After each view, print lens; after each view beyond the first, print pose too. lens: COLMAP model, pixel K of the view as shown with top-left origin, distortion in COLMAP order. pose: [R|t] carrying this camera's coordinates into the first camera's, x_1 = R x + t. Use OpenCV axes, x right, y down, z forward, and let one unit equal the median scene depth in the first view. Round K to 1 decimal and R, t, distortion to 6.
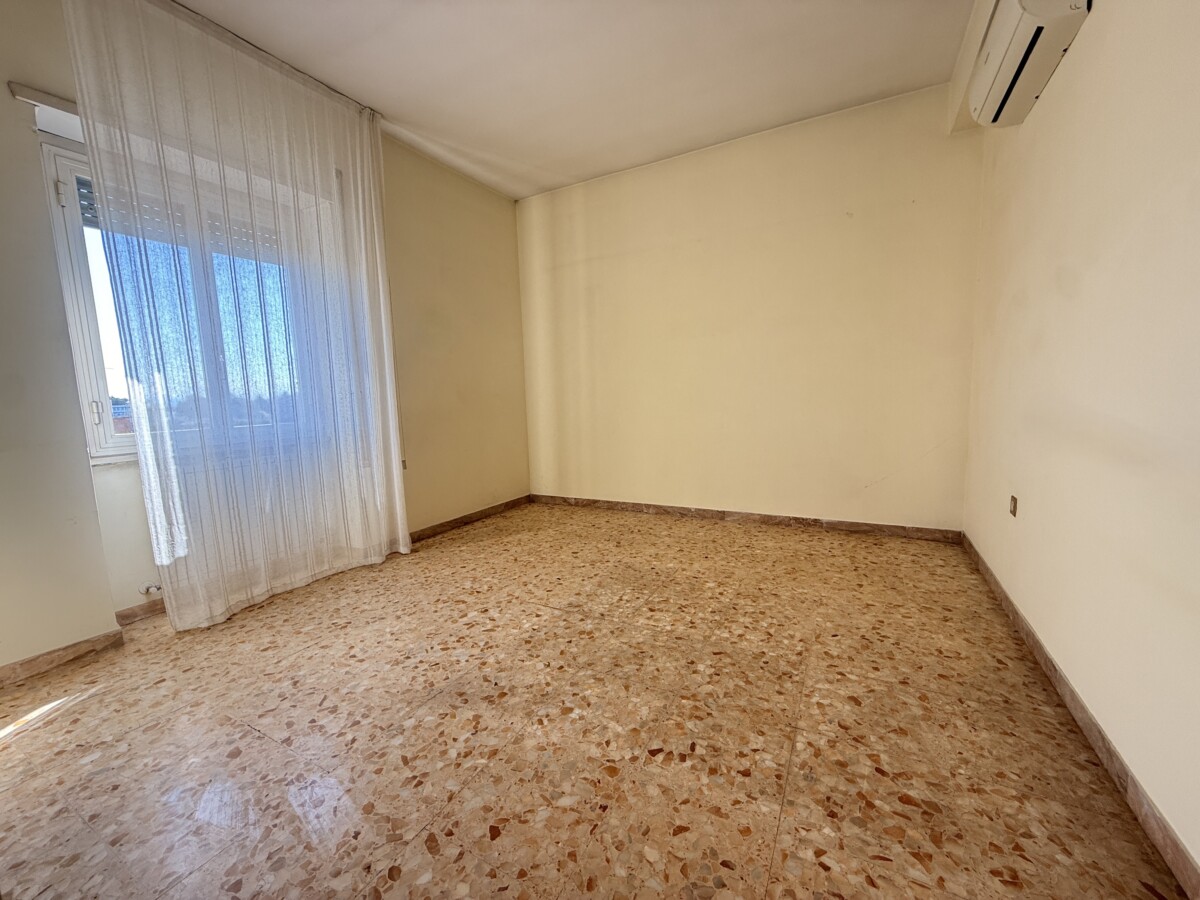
lens RADIAL K [[482.1, 0, 600.0], [0, 482.1, 450.0], [0, 0, 1]] dist [0.000239, 0.000215]
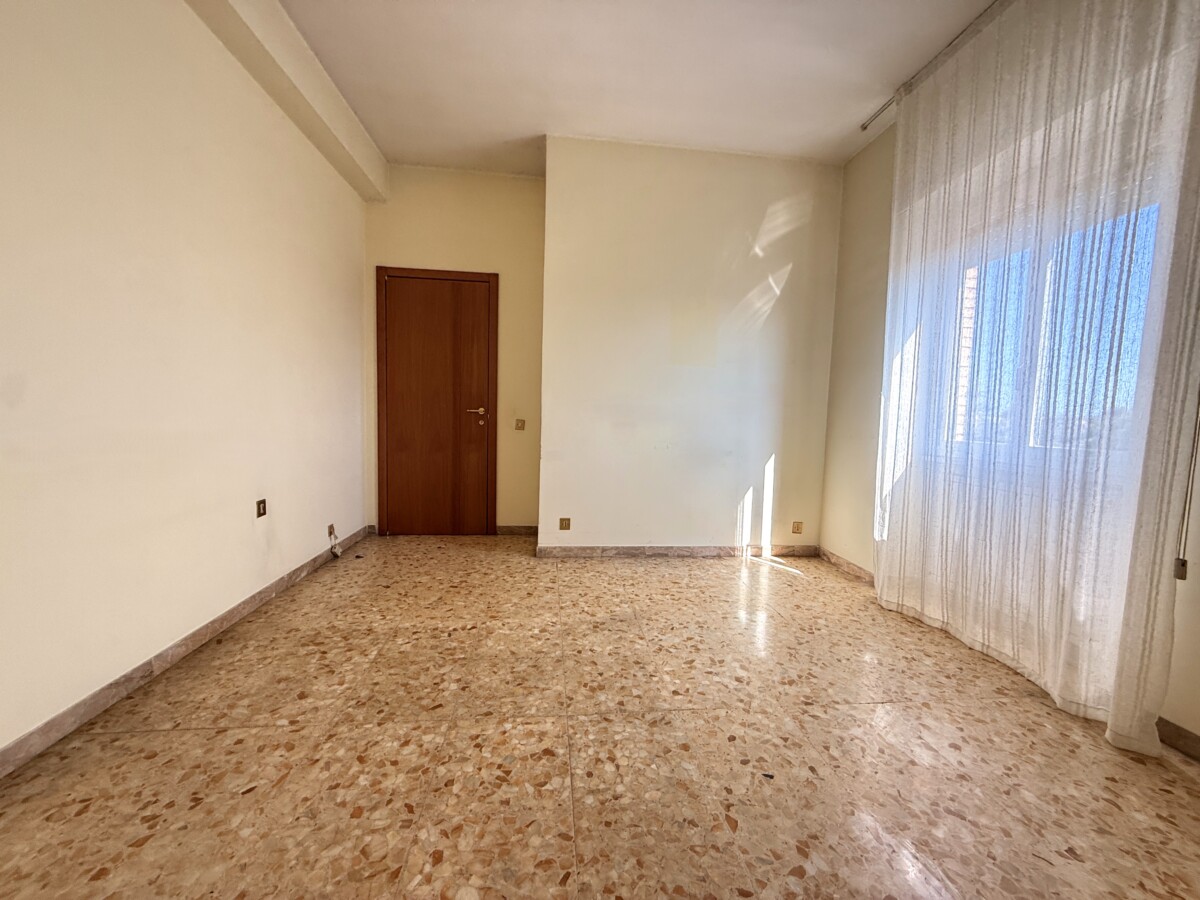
lens RADIAL K [[482.1, 0, 600.0], [0, 482.1, 450.0], [0, 0, 1]] dist [0.000239, 0.000215]
pose [[-0.829301, 0.051105, -0.556461, 0.456116], [-0.064972, 0.980237, 0.186853, -0.208559], [0.555012, 0.191112, -0.809591, 1.761819]]
